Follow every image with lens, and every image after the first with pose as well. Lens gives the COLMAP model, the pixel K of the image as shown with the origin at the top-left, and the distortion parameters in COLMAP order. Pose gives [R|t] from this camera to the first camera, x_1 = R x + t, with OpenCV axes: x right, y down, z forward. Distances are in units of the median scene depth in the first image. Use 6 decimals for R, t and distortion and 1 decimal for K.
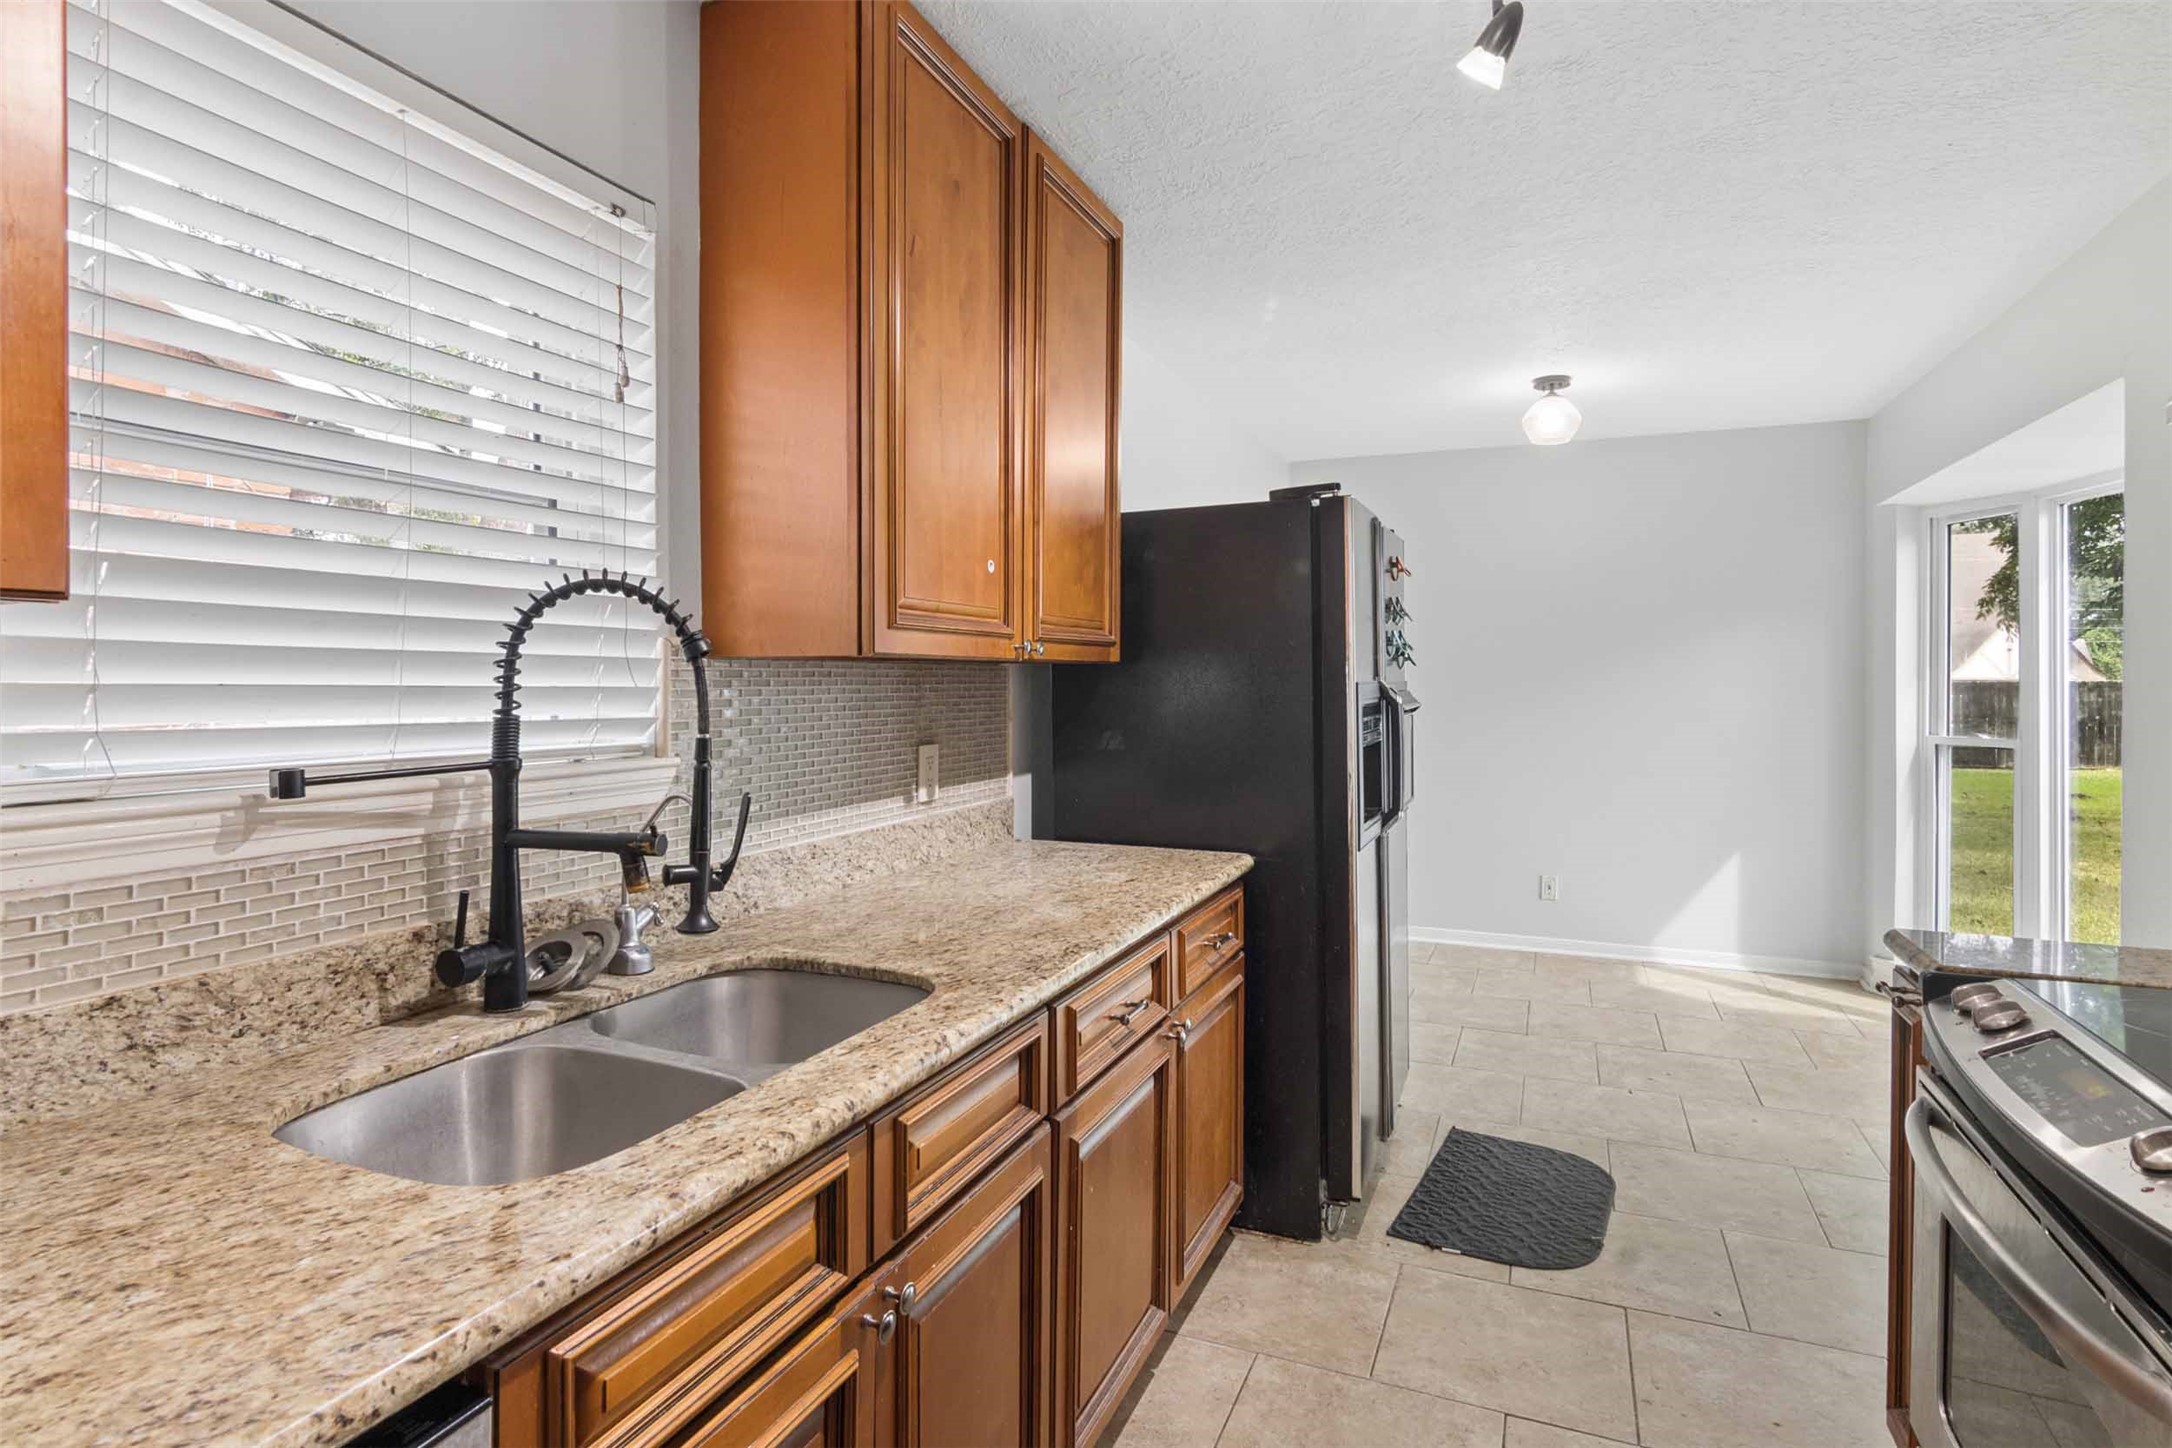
lens RADIAL K [[1126.5, 0, 1084.5], [0, 1126.5, 700.9], [0, 0, 1]] dist [0.000497, 0.001832]
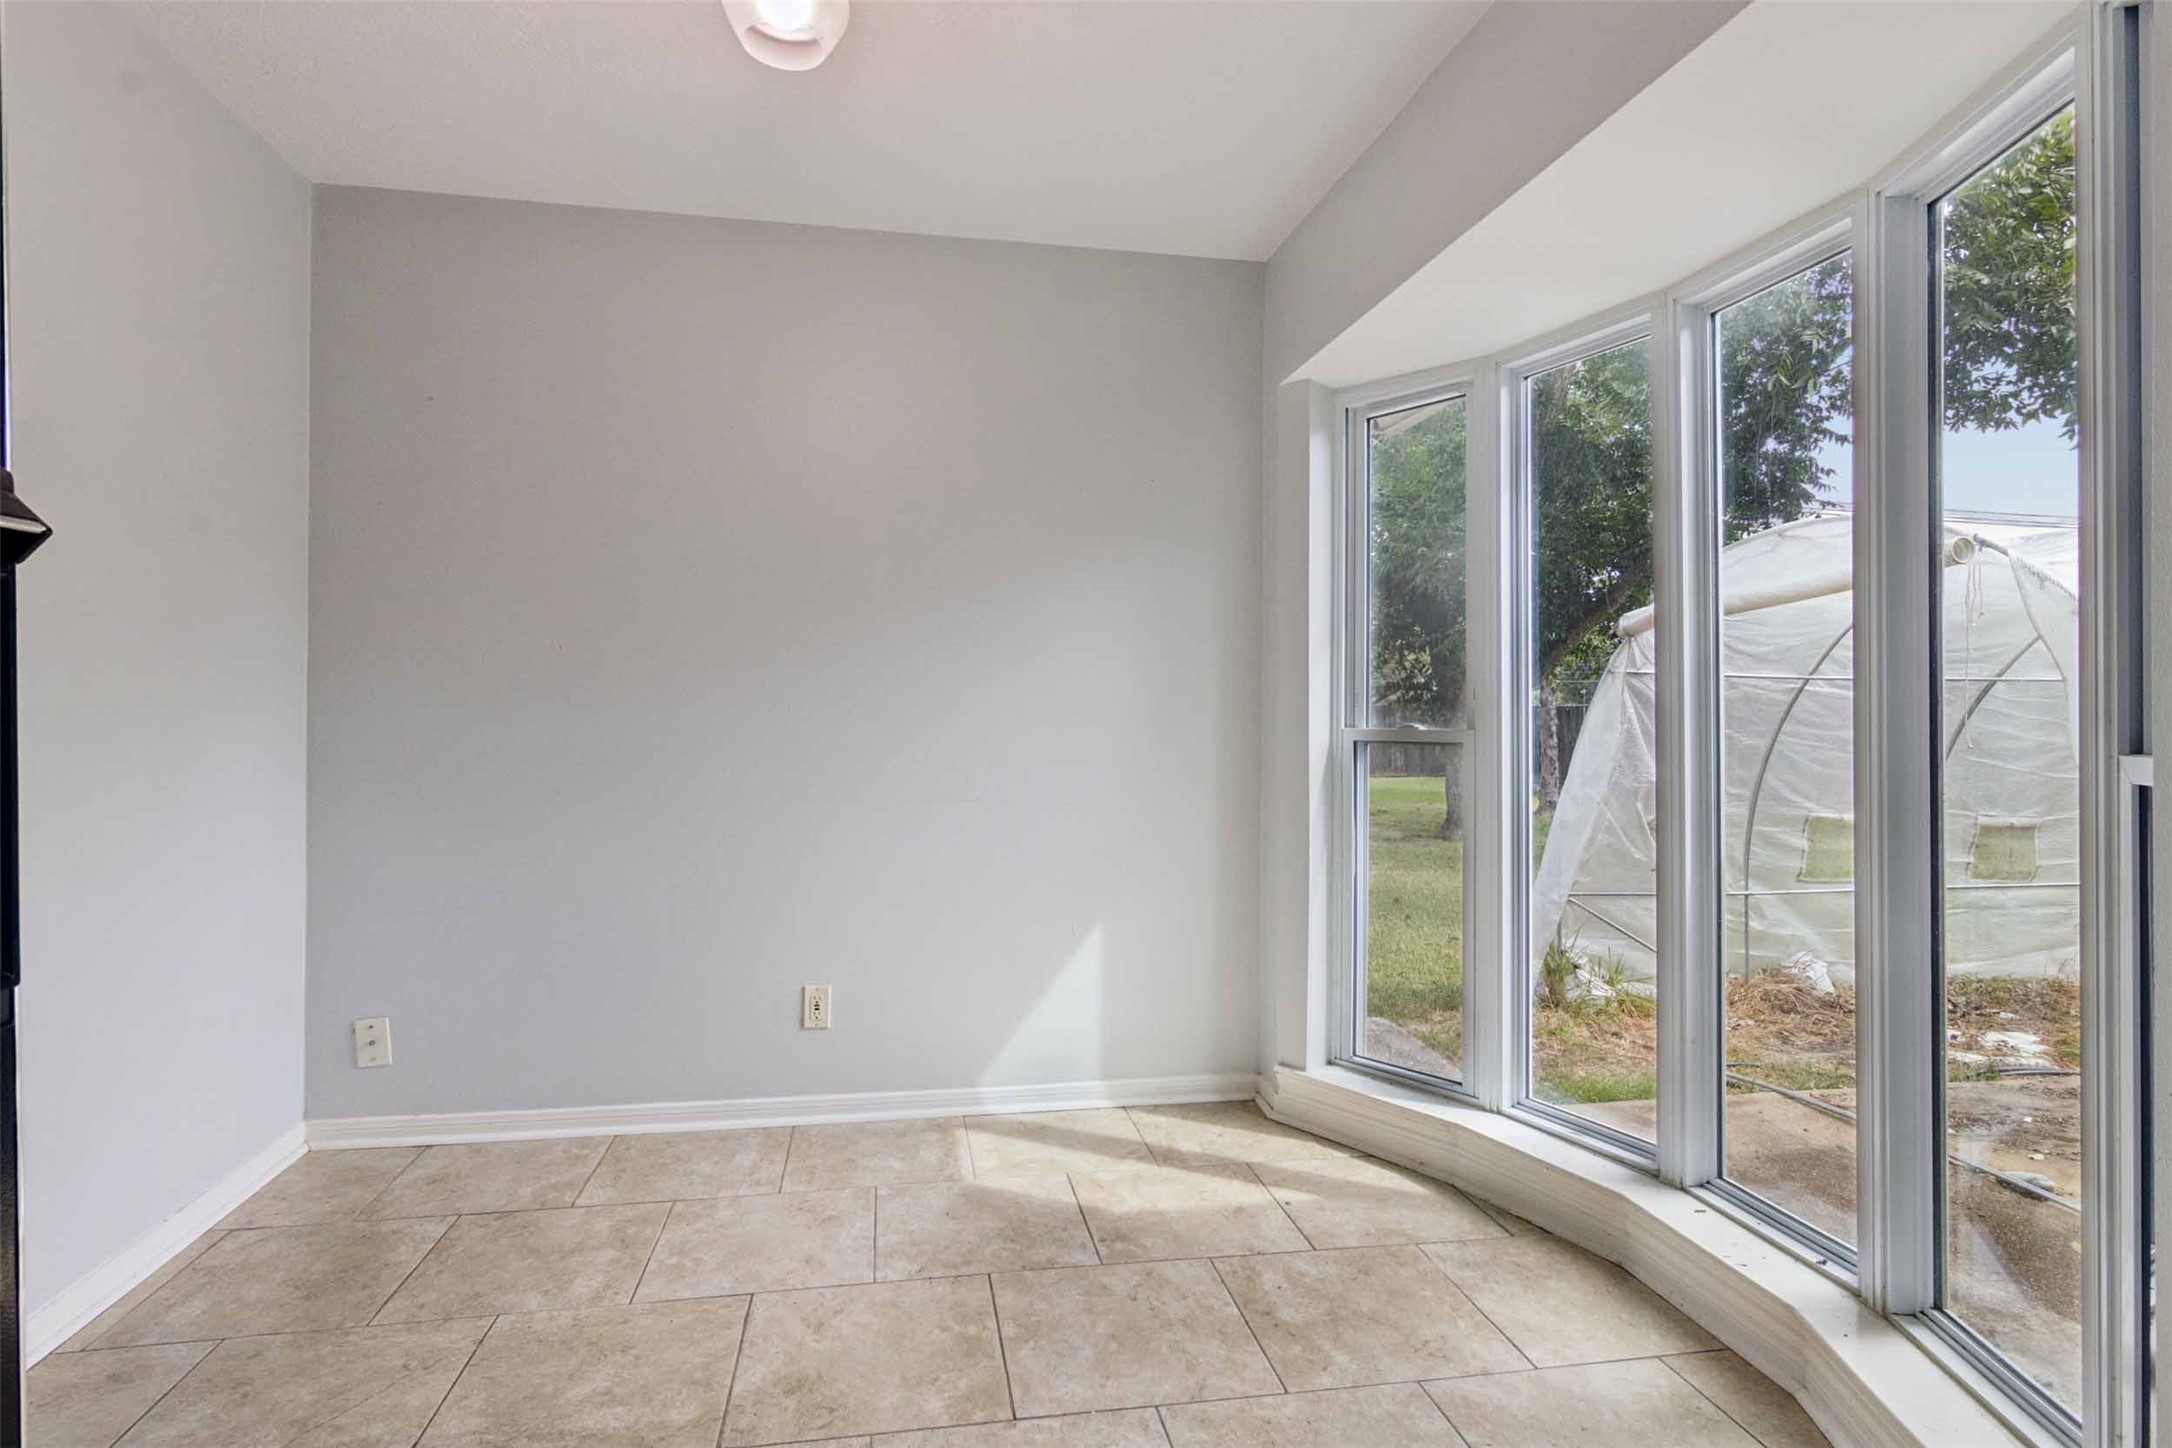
lens RADIAL K [[1126.5, 0, 1084.5], [0, 1126.5, 700.9], [0, 0, 1]] dist [0.000497, 0.001832]
pose [[0.841670, 0.007051, 0.539947, 0.255285], [0.005246, 0.999761, -0.021233, 0.027456], [-0.539967, 0.020704, 0.841431, 0.520955]]
